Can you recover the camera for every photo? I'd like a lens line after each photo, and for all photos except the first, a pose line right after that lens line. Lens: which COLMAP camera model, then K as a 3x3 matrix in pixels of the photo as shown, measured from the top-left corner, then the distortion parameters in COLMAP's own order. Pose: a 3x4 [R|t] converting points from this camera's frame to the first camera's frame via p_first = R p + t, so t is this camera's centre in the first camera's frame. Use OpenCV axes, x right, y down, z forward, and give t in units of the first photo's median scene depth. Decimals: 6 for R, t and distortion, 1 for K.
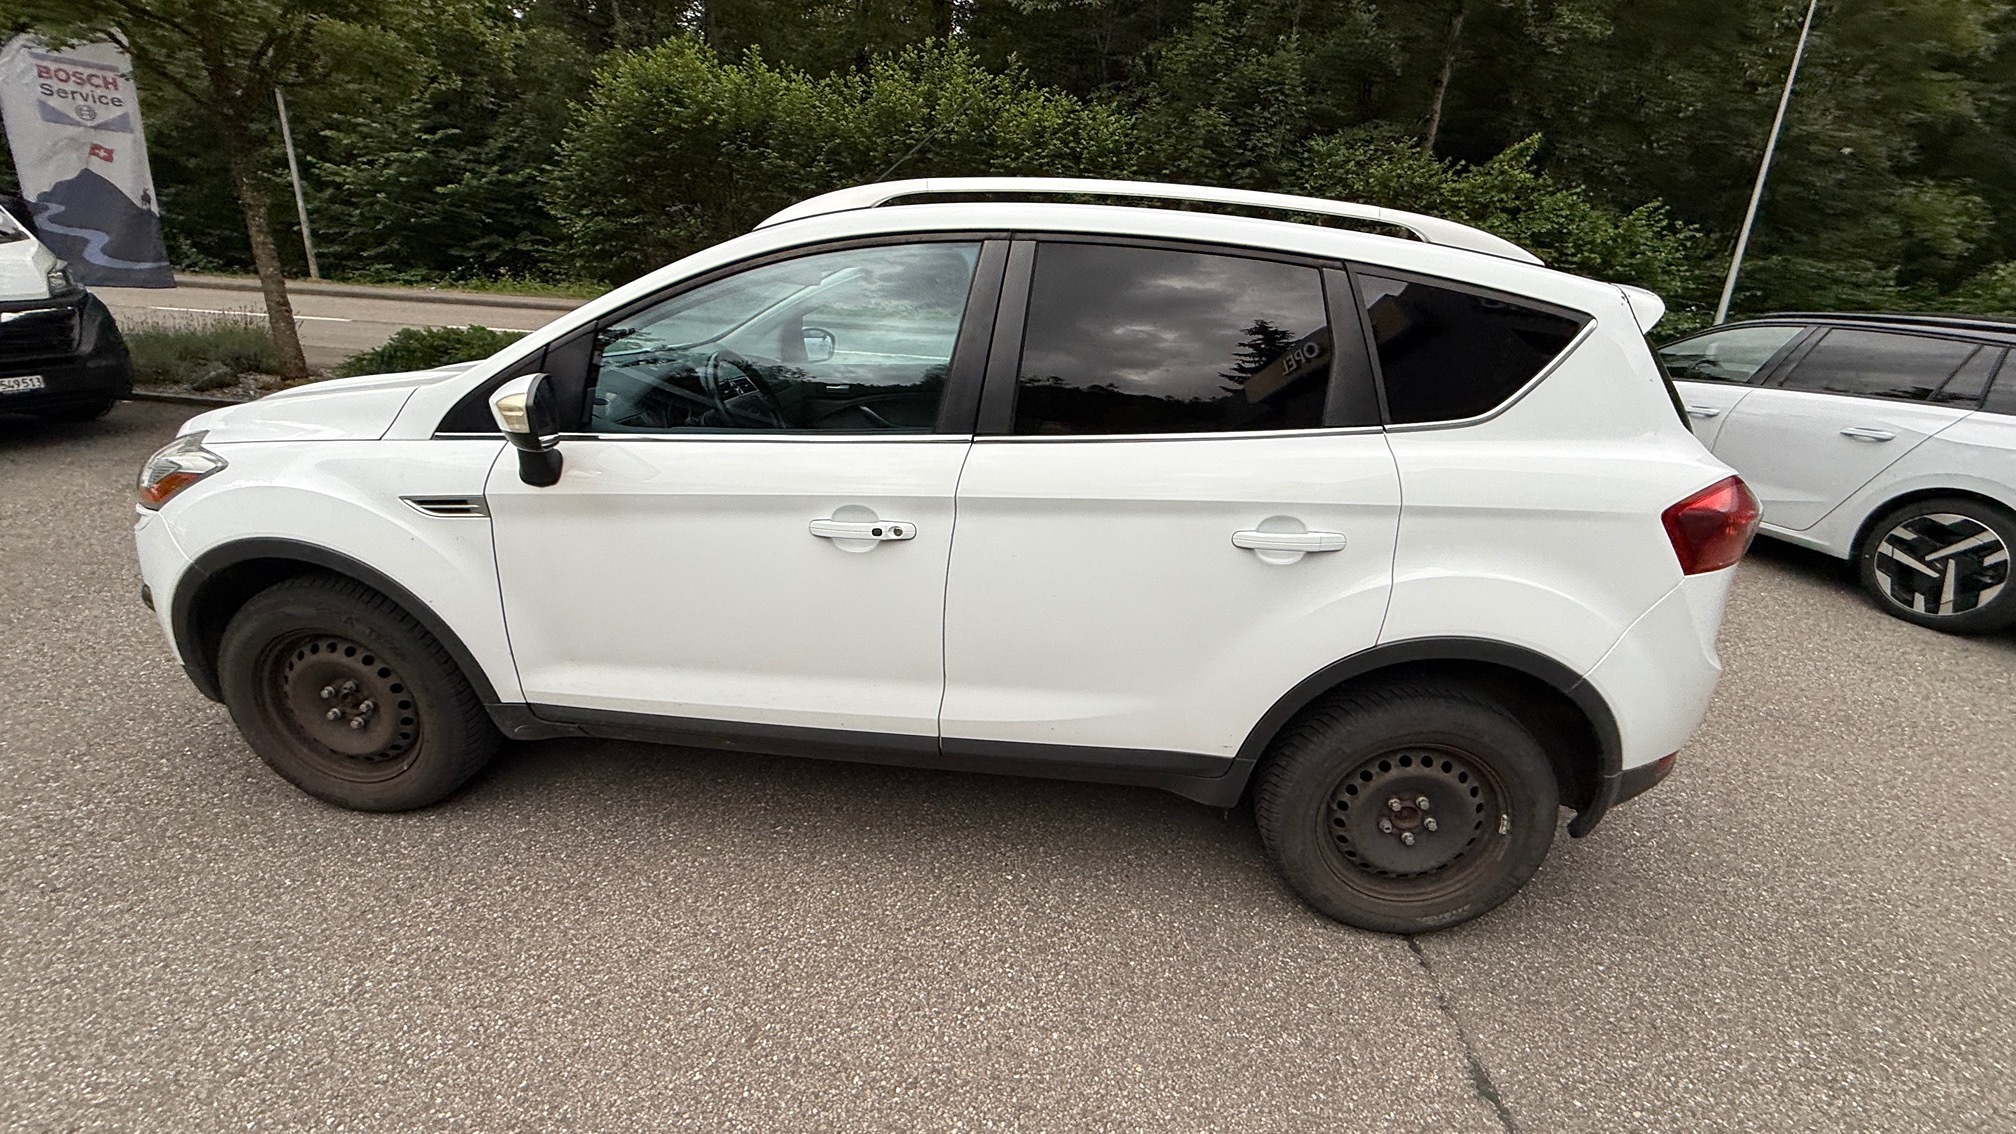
lens RADIAL K [[798.6, 0, 1003.3], [0, 798.6, 574.3], [0, 0, 1]] dist [0.000267, -0.000373]
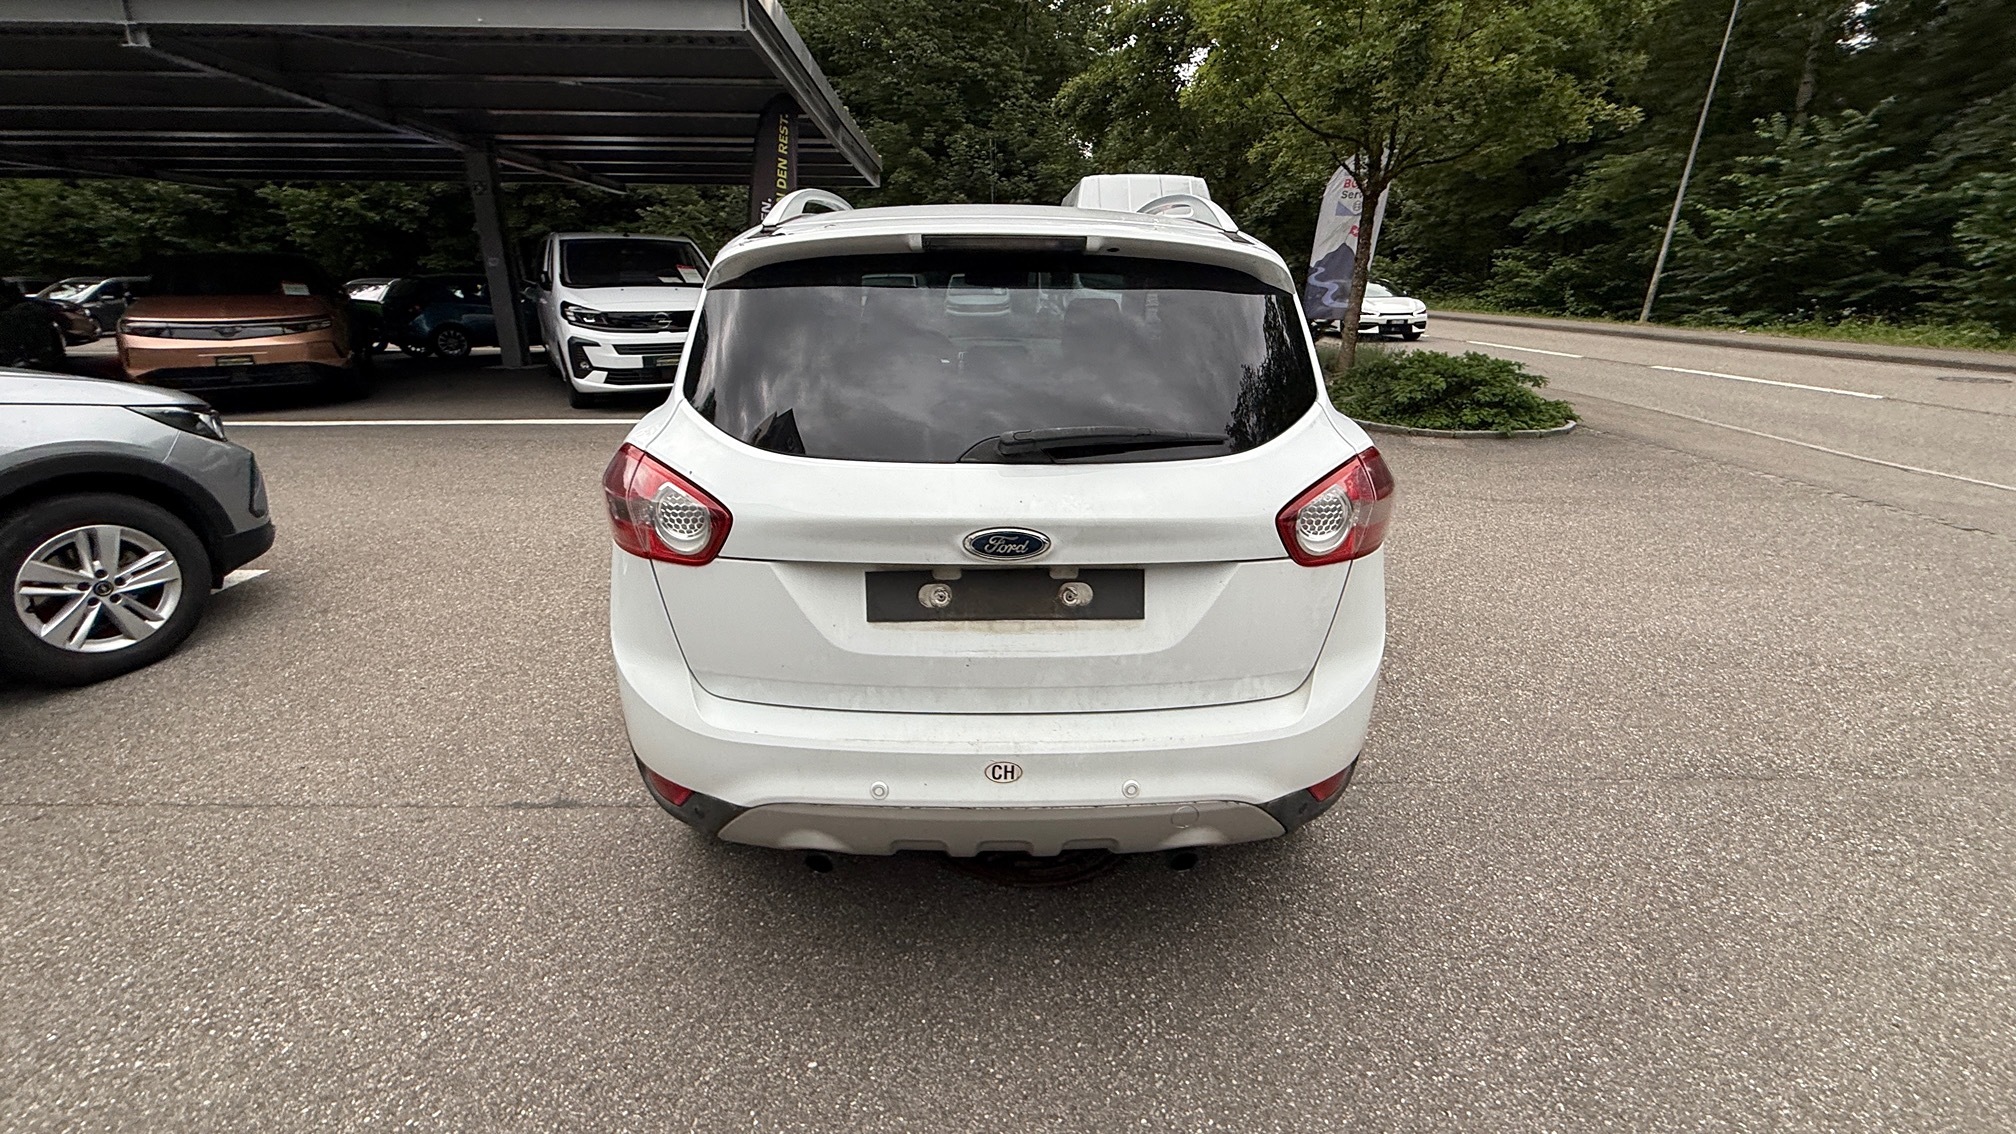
lens RADIAL K [[798.6, 0, 1004.7], [0, 798.6, 575.7], [0, 0, 1]] dist [0.000267, -0.000373]
pose [[0.107041, 0.298414, -0.948415, 1.496710], [-0.350307, 0.904047, 0.244917, -0.286778], [0.930498, 0.306021, 0.201307, 1.022362]]
